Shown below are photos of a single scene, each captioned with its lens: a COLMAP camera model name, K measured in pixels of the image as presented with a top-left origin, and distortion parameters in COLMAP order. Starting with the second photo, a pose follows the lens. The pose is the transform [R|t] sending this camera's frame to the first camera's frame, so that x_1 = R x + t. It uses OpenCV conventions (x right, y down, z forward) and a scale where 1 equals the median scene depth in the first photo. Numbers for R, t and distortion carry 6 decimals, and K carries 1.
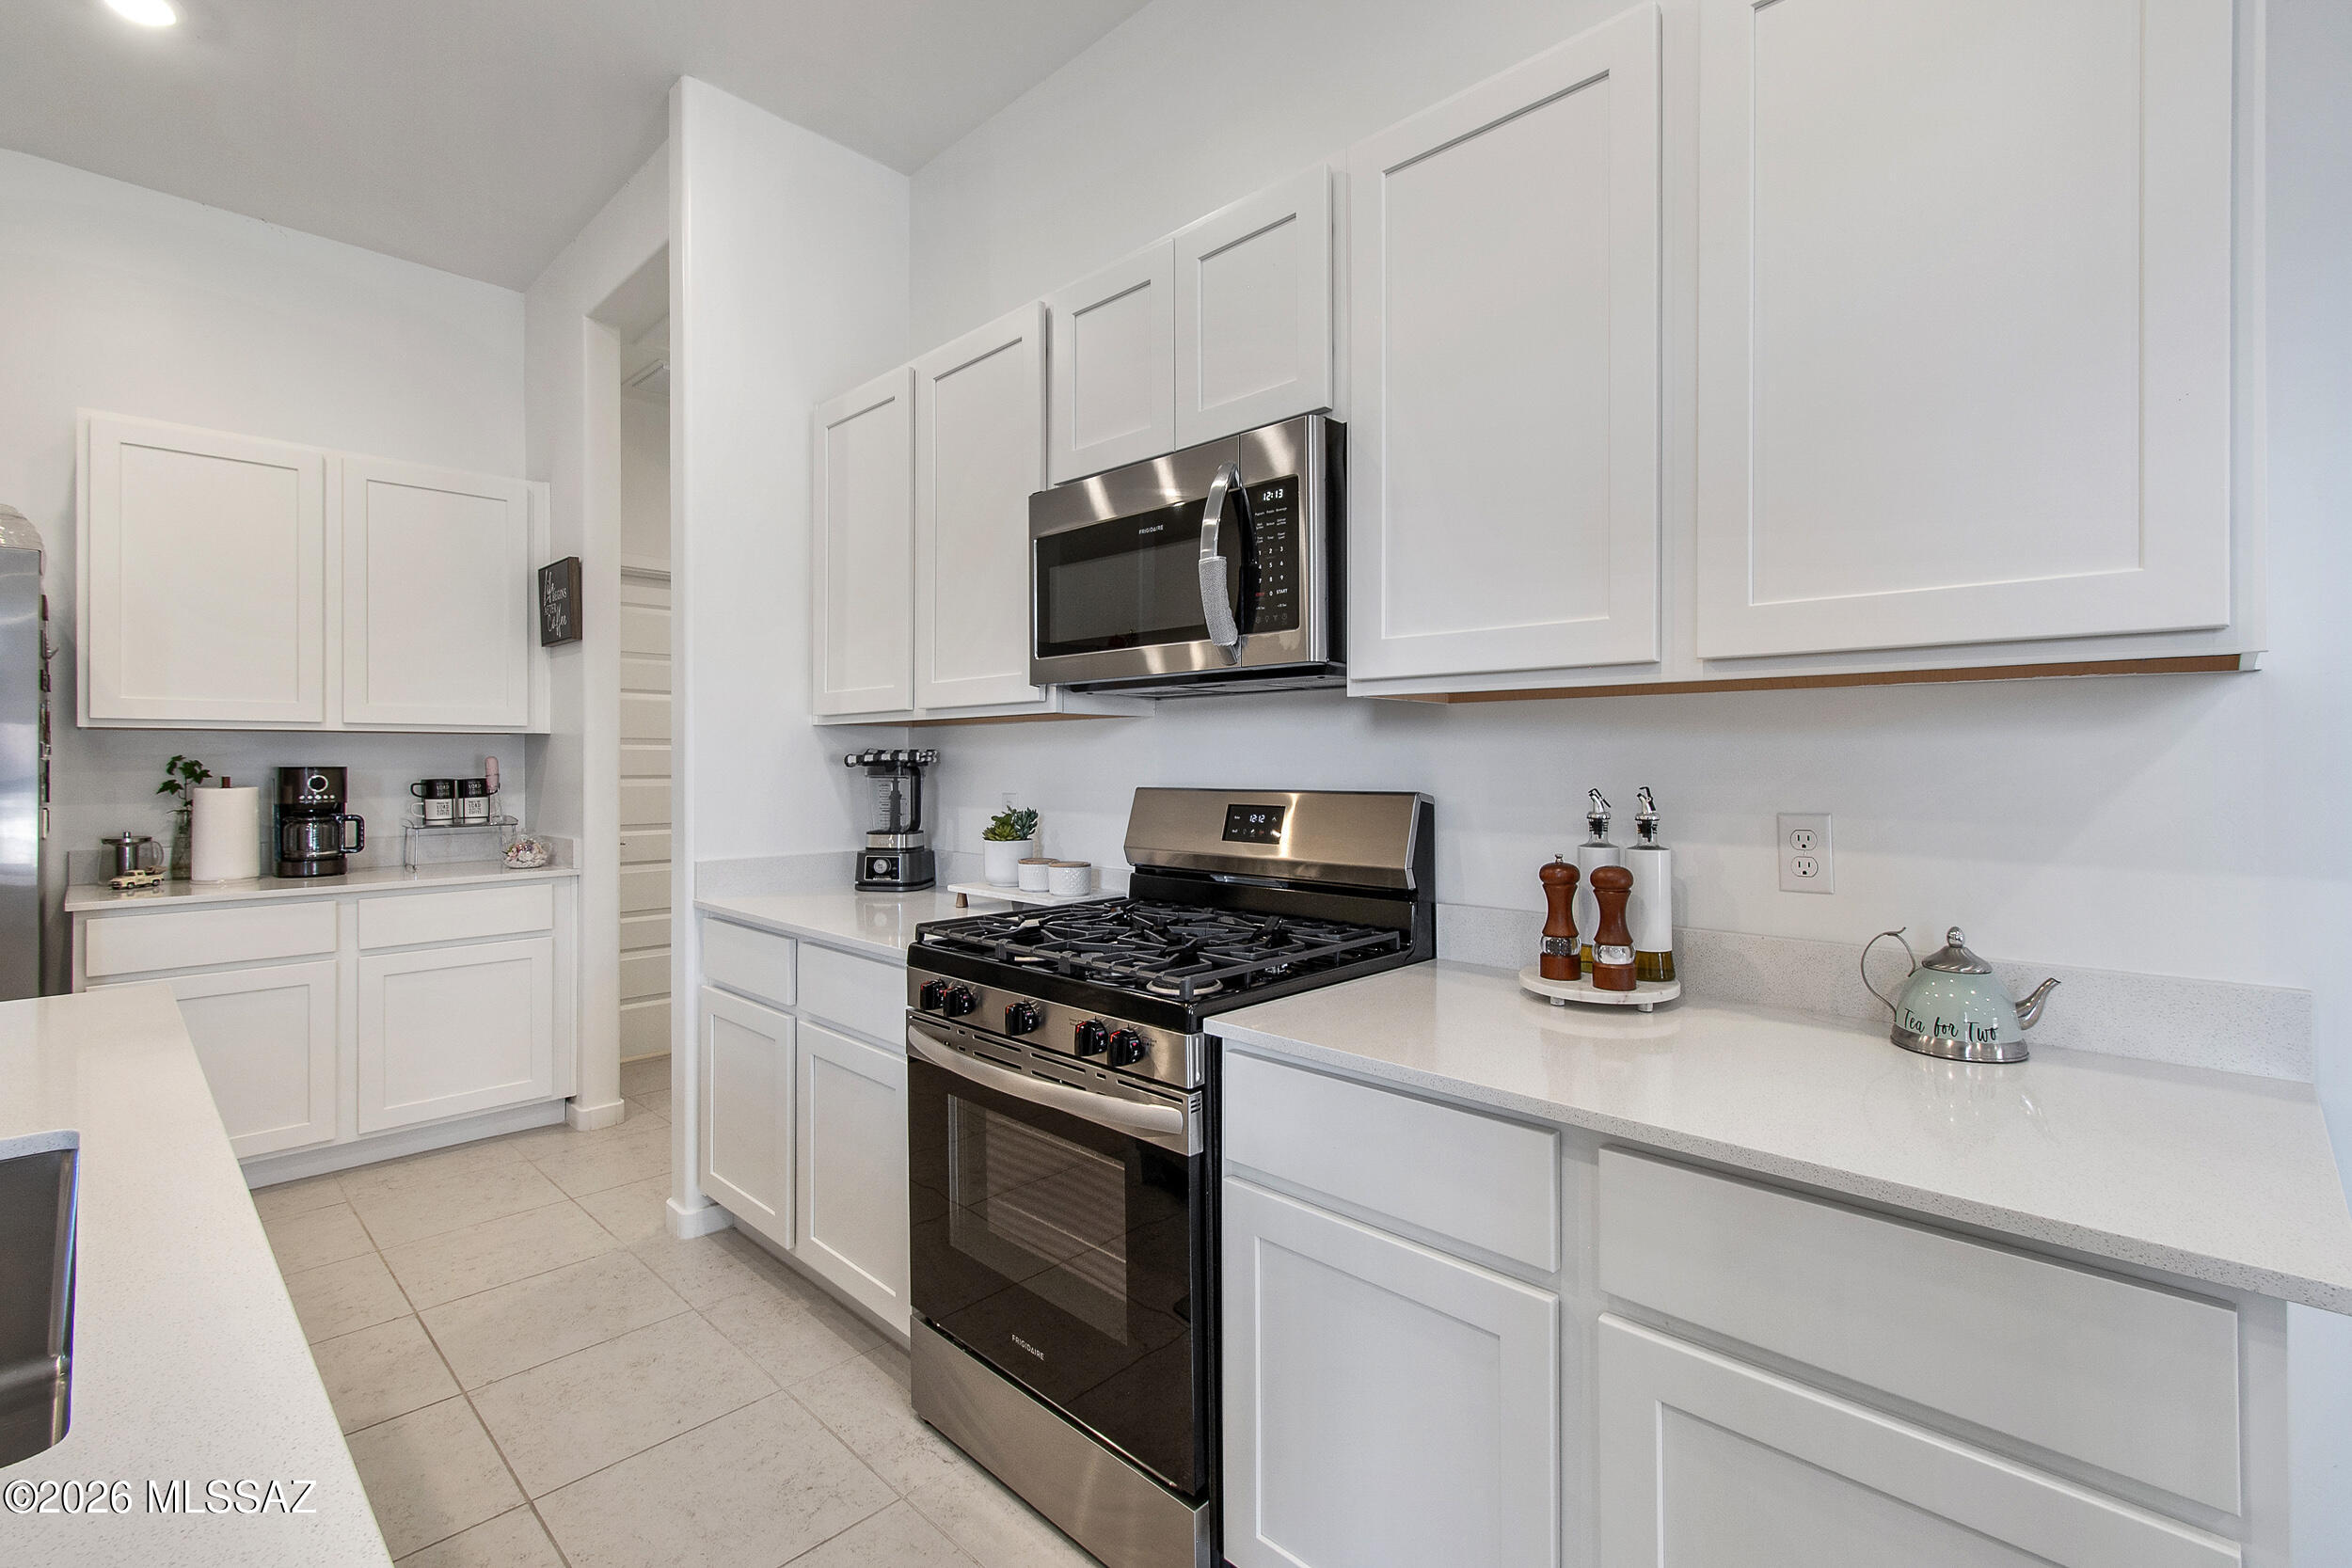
lens RADIAL K [[1060.3, 0, 1181.5], [0, 1060.3, 757.5], [0, 0, 1]] dist [-0.000210, -0.000205]
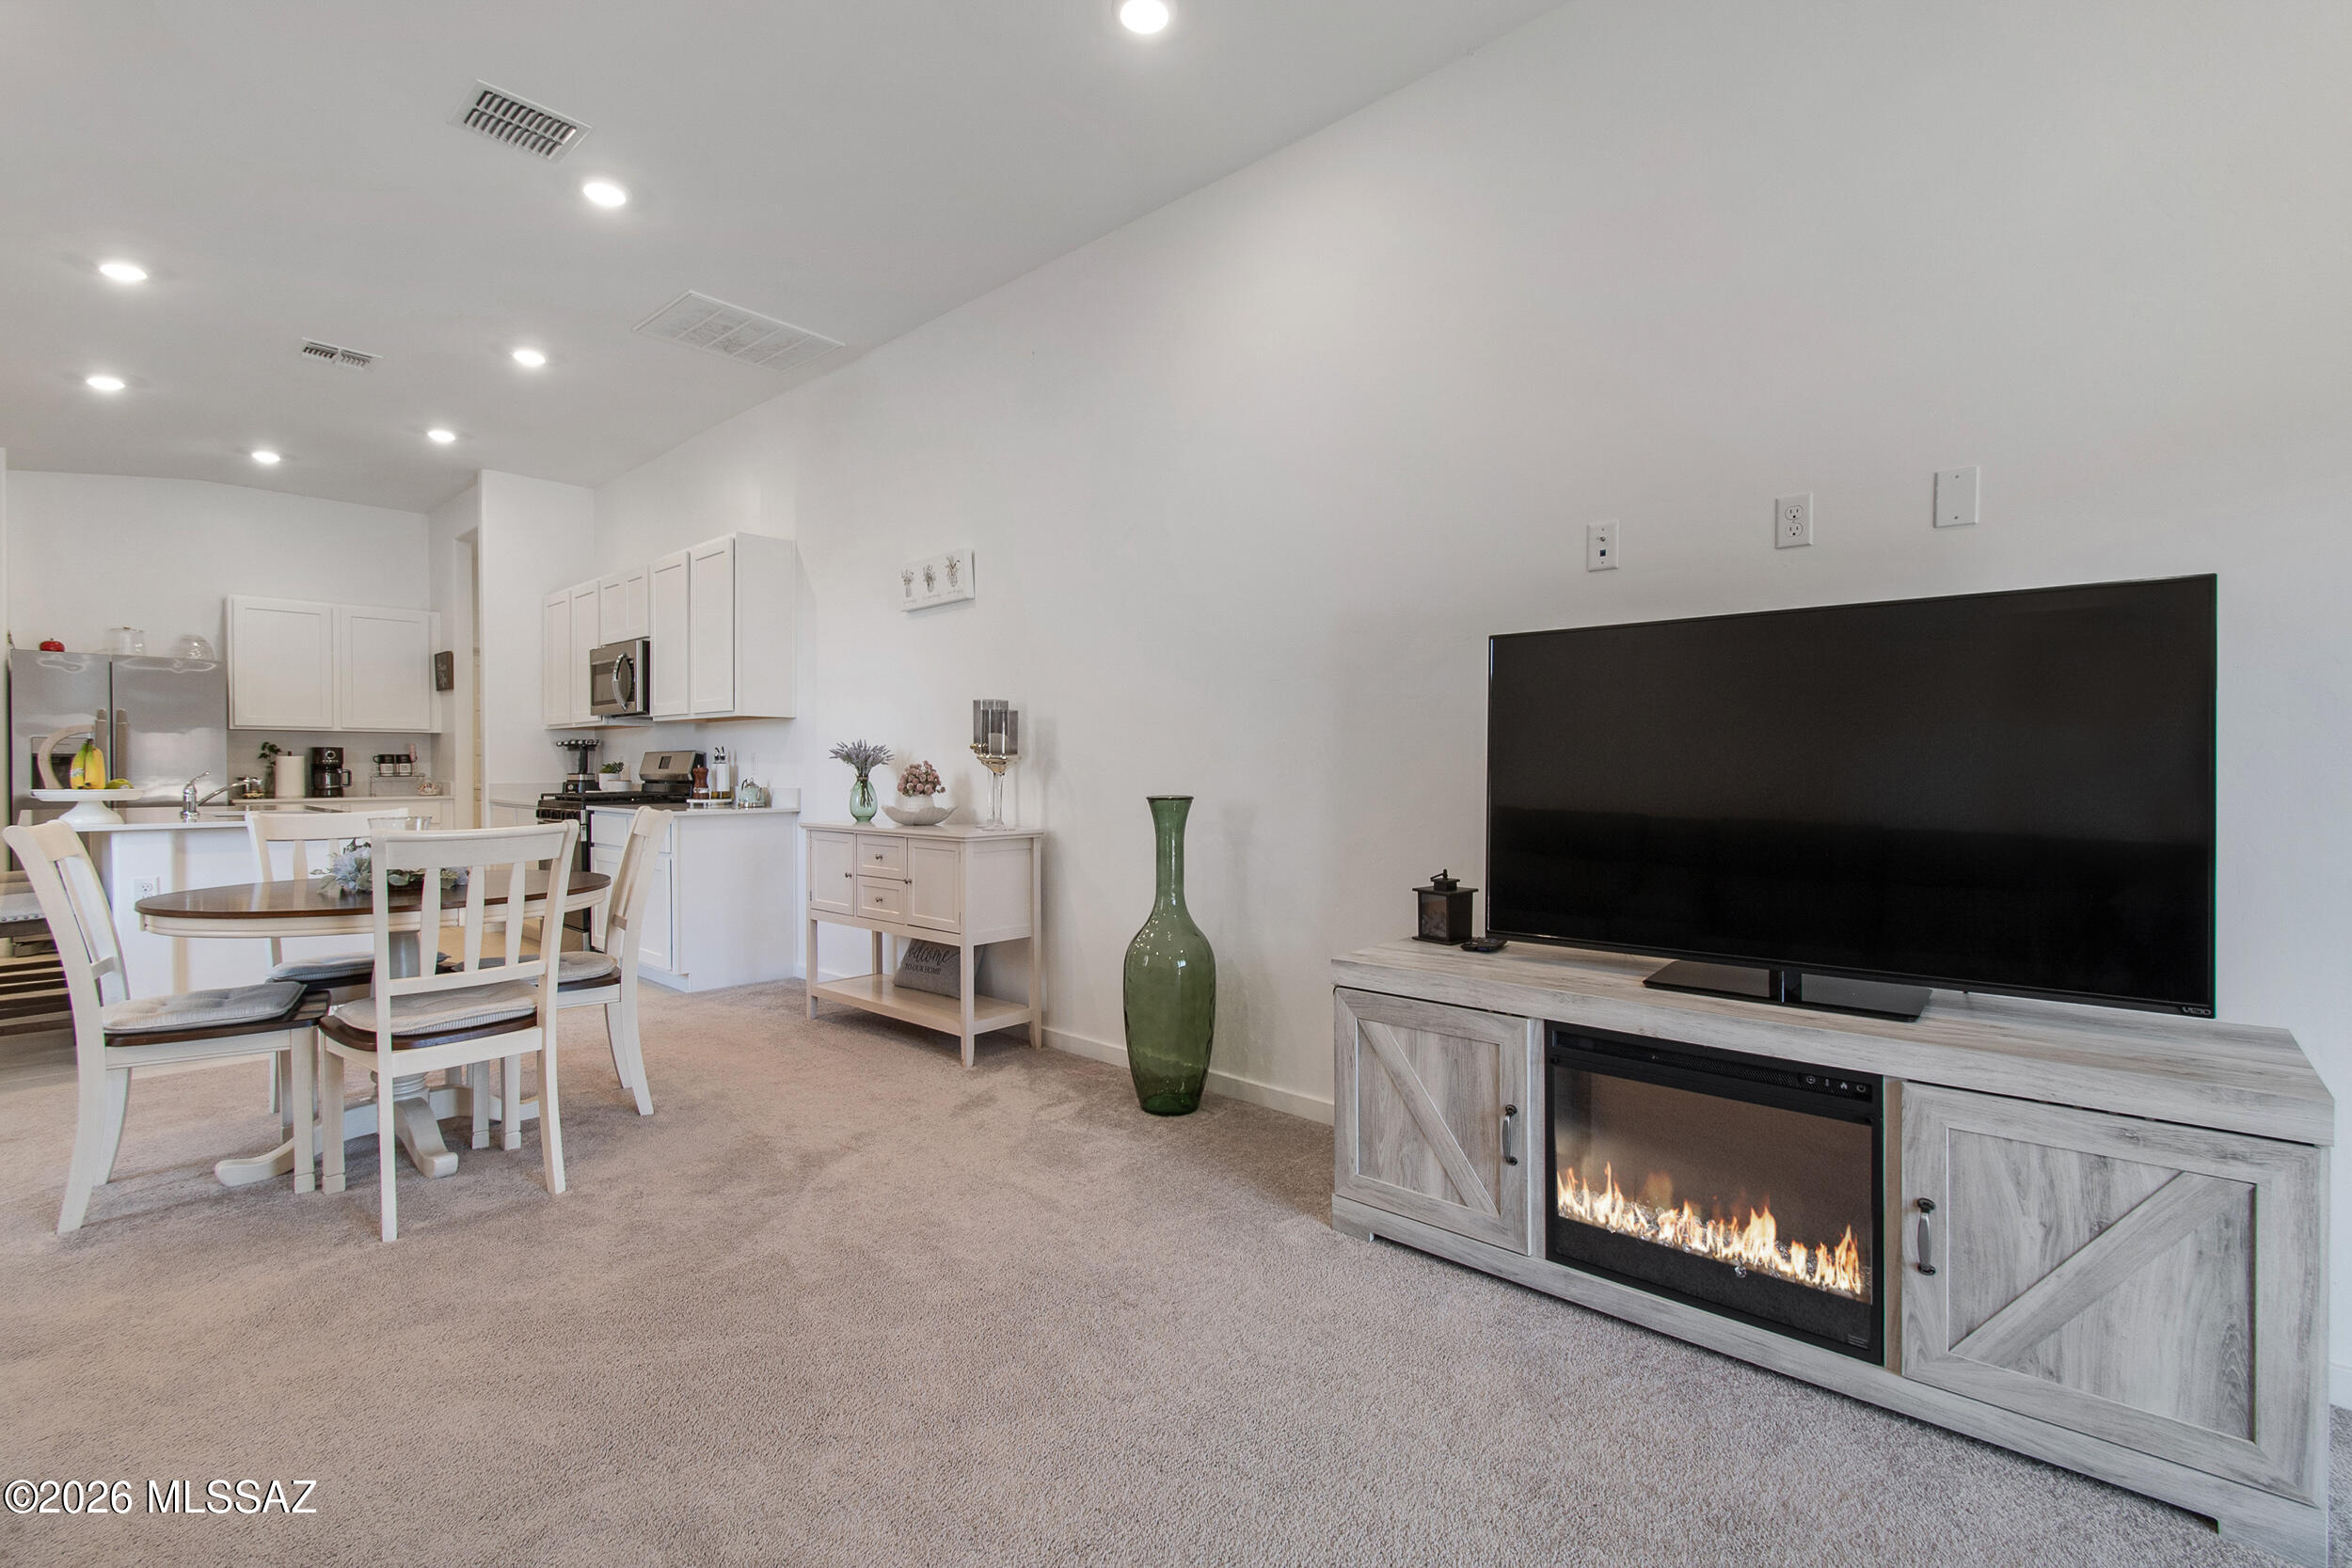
lens RADIAL K [[1048.7, 0, 1186.9], [0, 1048.7, 777.8], [0, 0, 1]] dist [-0.000013, -0.000139]
pose [[0.999467, 0.000835, 0.032646, 1.034056], [-0.001293, 0.999901, 0.014029, 0.044896], [-0.032631, -0.014064, 0.999368, -1.429845]]
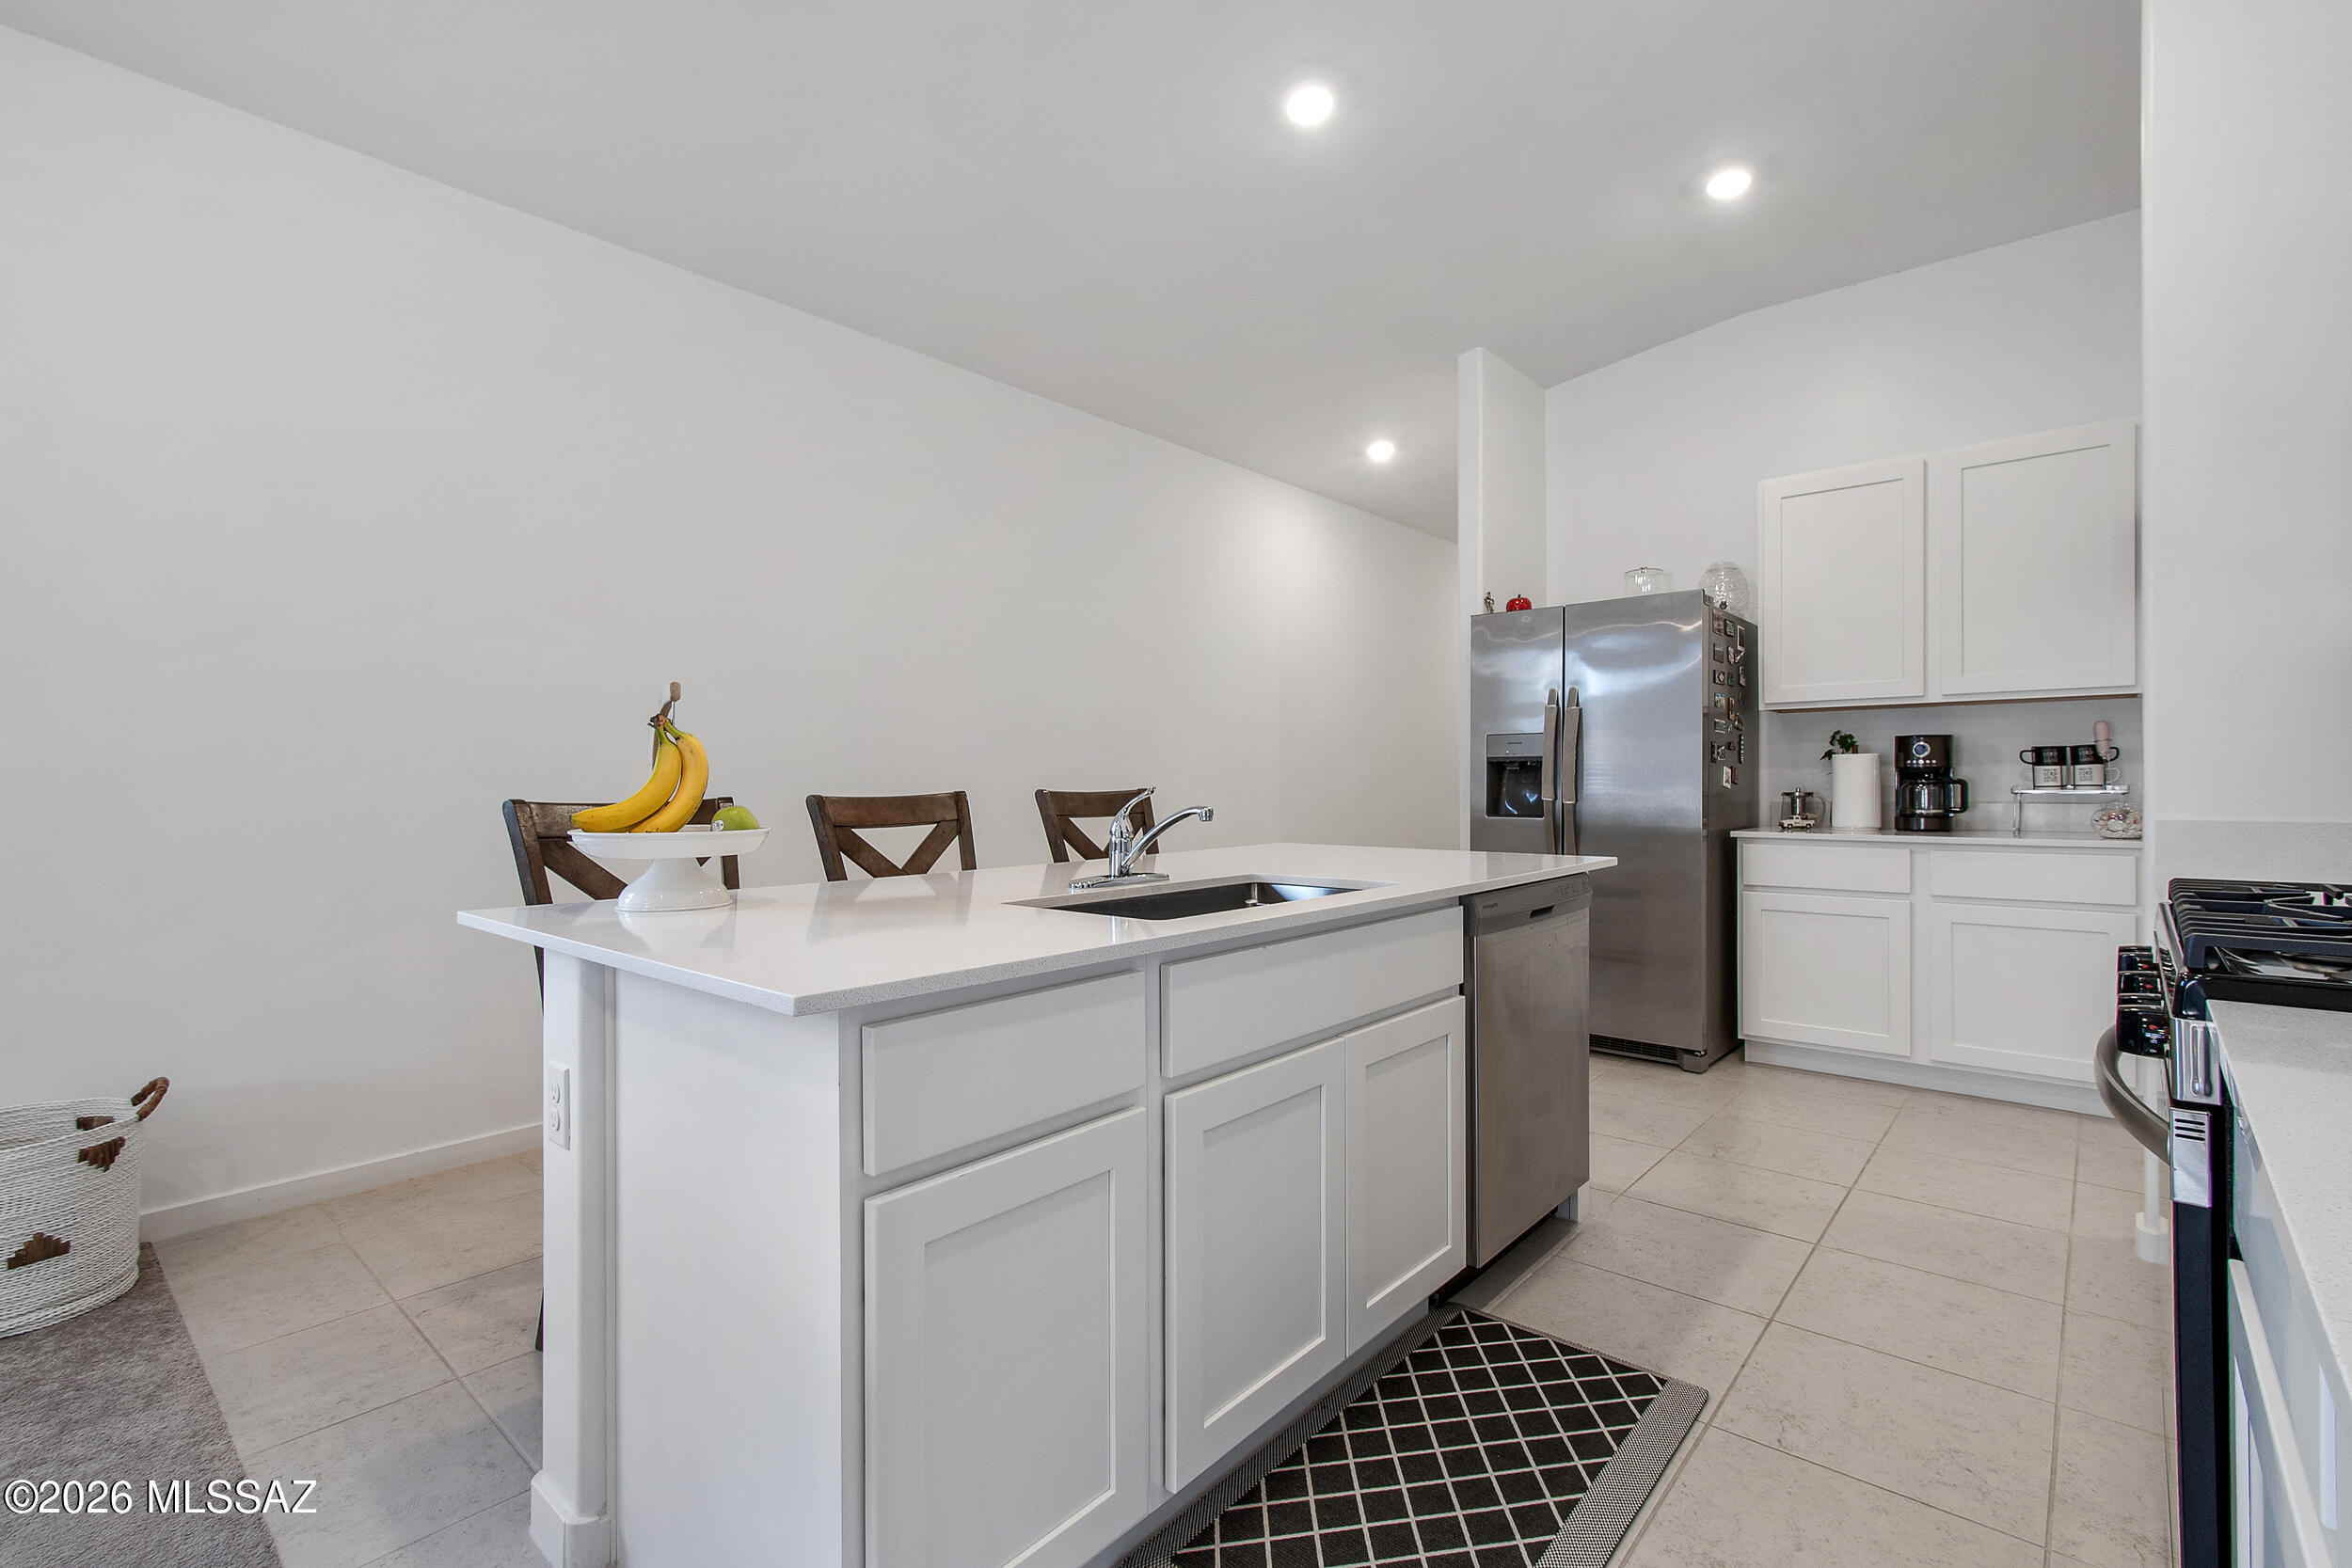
lens RADIAL K [[1048.7, 0, 1186.9], [0, 1048.7, 777.8], [0, 0, 1]] dist [-0.000013, -0.000139]
pose [[0.050820, 0.002262, -0.998705, 0.308558], [0.007380, 0.999969, 0.002640, 0.052135], [0.998681, -0.007505, 0.050802, 0.172796]]
